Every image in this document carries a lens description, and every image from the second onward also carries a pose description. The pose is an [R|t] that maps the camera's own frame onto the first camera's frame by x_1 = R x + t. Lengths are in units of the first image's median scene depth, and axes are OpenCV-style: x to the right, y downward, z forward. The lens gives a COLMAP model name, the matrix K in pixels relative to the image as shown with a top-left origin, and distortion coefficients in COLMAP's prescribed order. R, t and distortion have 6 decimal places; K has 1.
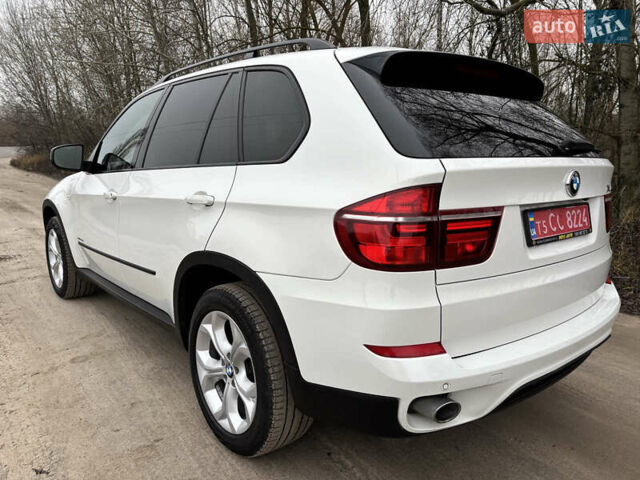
lens RADIAL K [[486.7, 0, 320.0], [0, 486.7, 240.0], [0, 0, 1]] dist [0.034184, -0.035815]
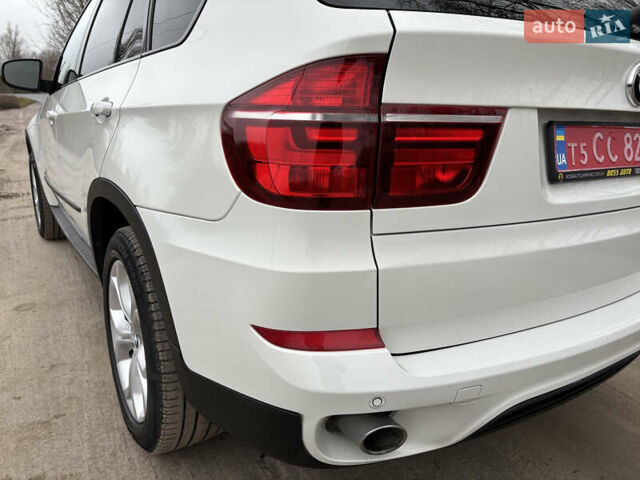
lens RADIAL K [[486.7, 0, 320.0], [0, 486.7, 240.0], [0, 0, 1]] dist [0.034184, -0.035815]
pose [[0.993078, 0.052585, -0.105029, 0.206793], [-0.043362, 0.995154, 0.088246, 0.043022], [0.109160, -0.083081, 0.990546, 0.355019]]
